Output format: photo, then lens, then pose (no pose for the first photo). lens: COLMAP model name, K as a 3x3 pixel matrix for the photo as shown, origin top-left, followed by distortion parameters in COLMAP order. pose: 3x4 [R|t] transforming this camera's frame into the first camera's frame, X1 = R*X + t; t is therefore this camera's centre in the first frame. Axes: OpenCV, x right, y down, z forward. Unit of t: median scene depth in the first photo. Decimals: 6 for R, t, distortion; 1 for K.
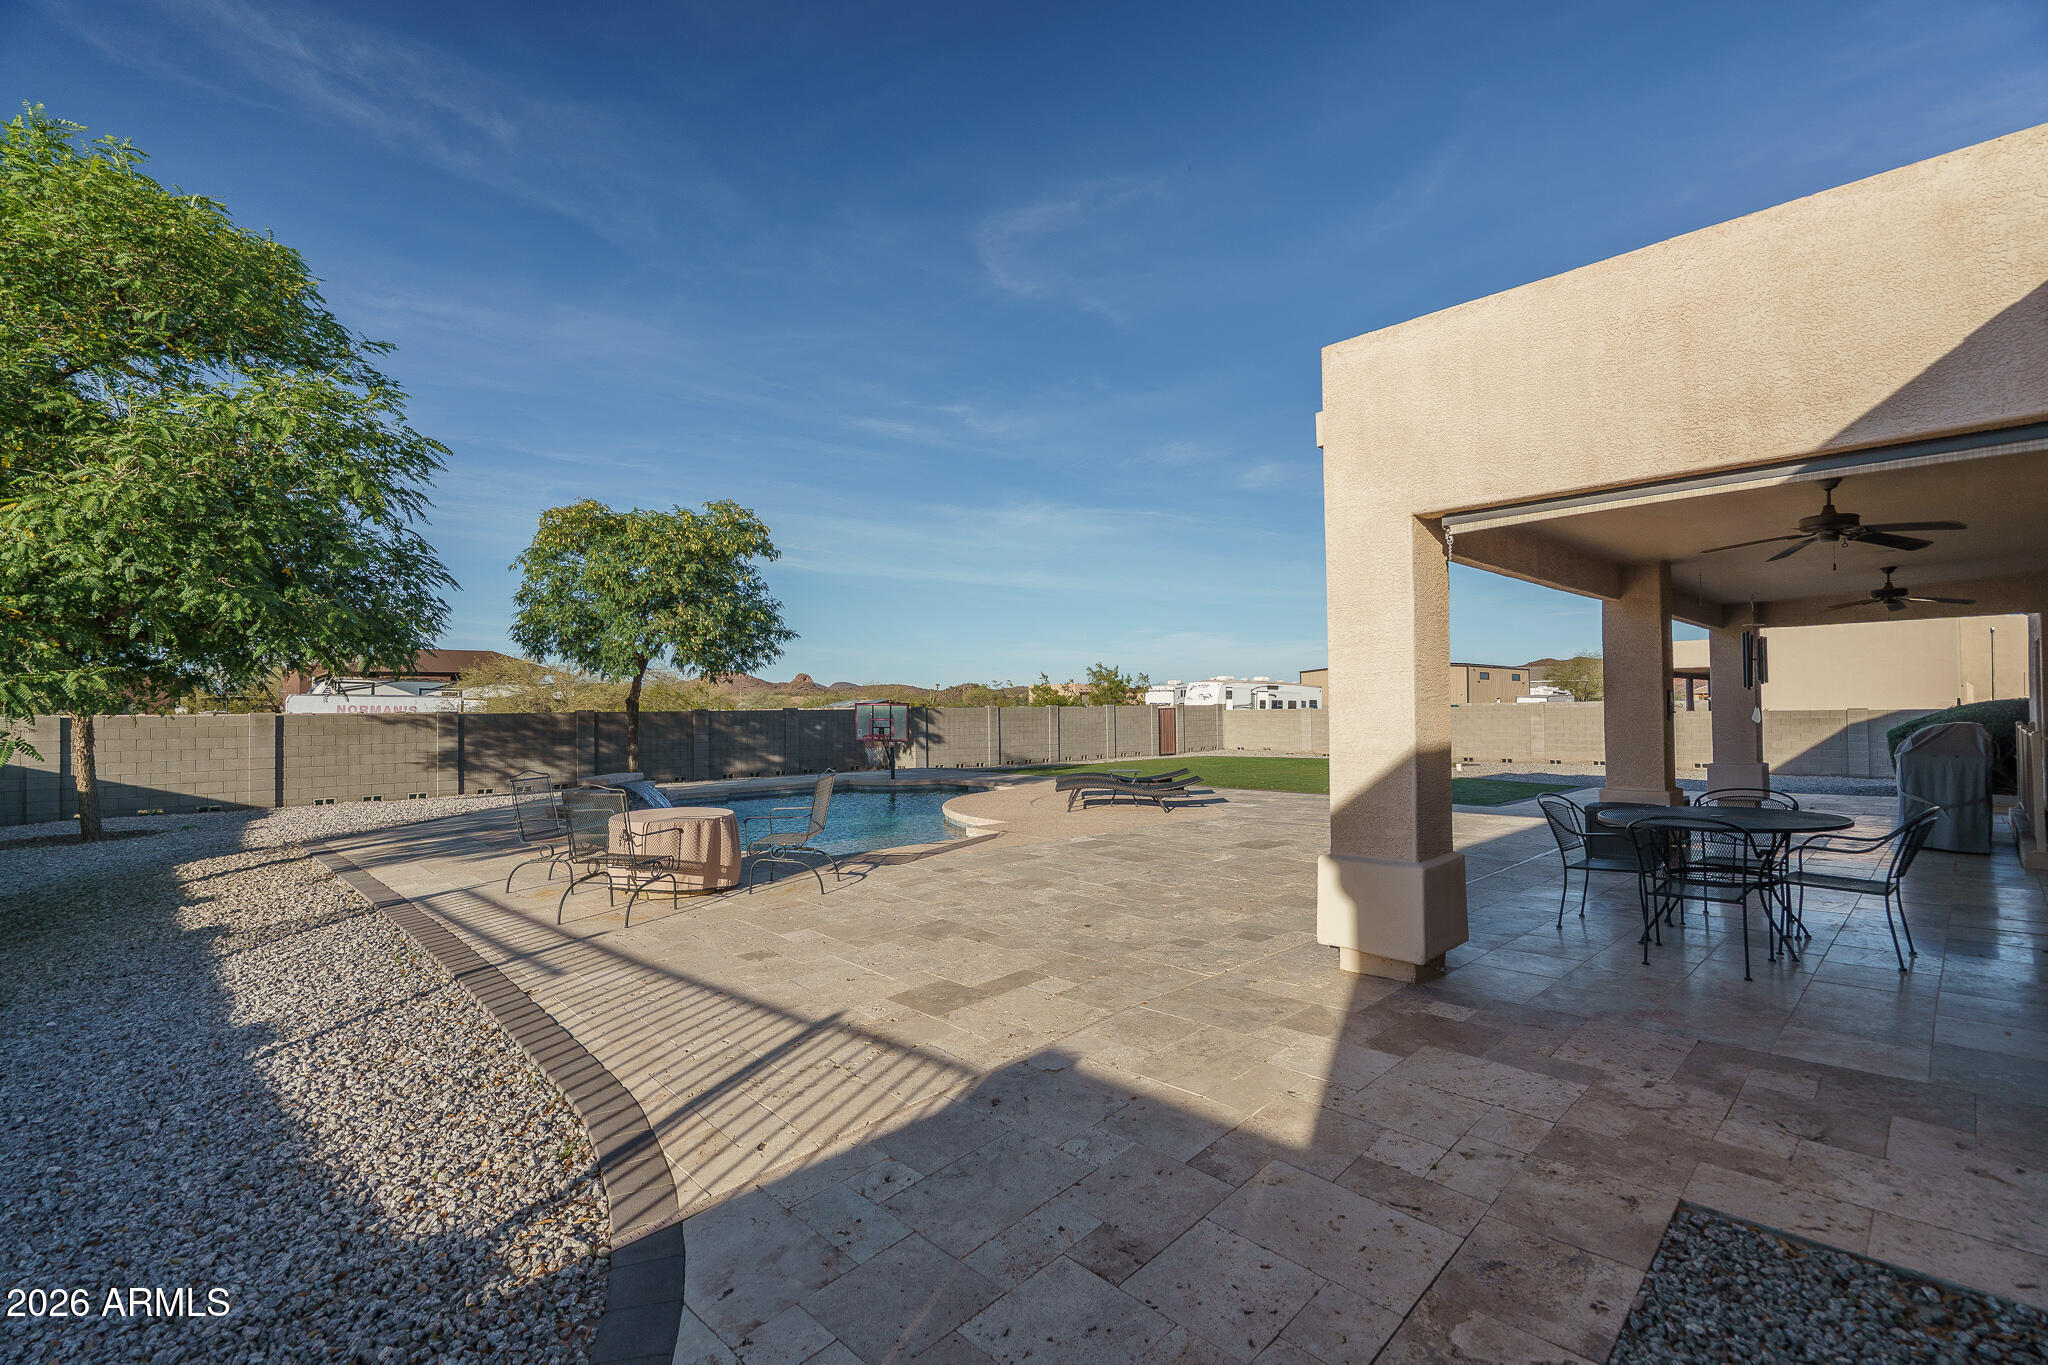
lens RADIAL K [[959.8, 0, 1021.6], [0, 959.8, 702.3], [0, 0, 1]] dist [0.001193, 0.000123]
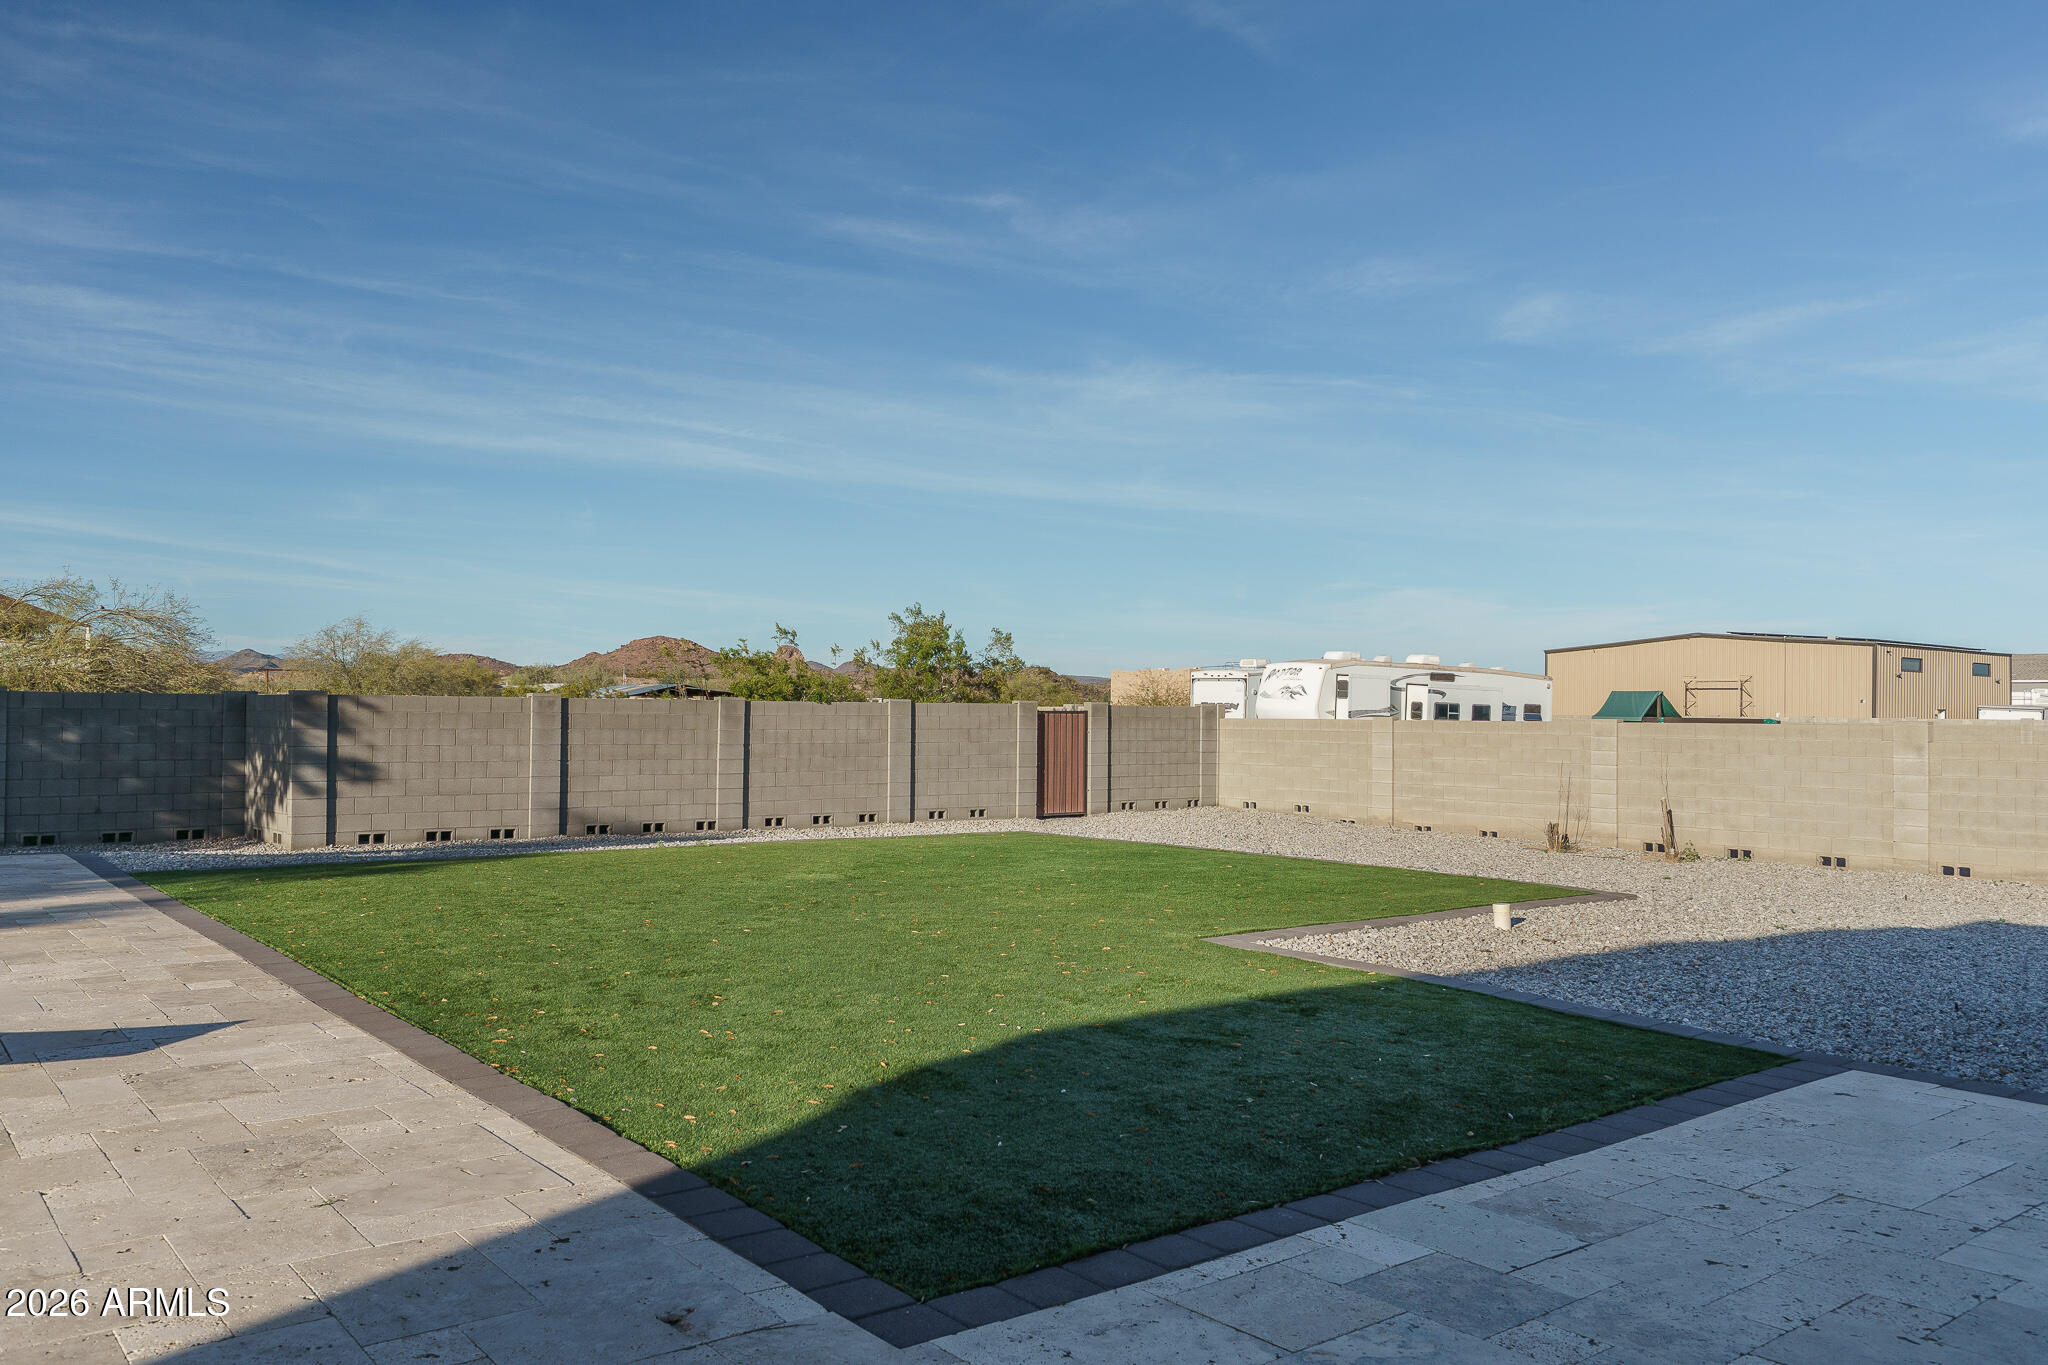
lens RADIAL K [[1550.1, 0, 1025.9], [0, 1550.1, 637.6], [0, 0, 1]] dist [-0.001254, -0.000275]
pose [[0.995763, 0.018498, -0.090073, 0.118638], [-0.022050, 0.999012, -0.038596, -0.000046], [0.089270, 0.040419, 0.995187, 0.169554]]
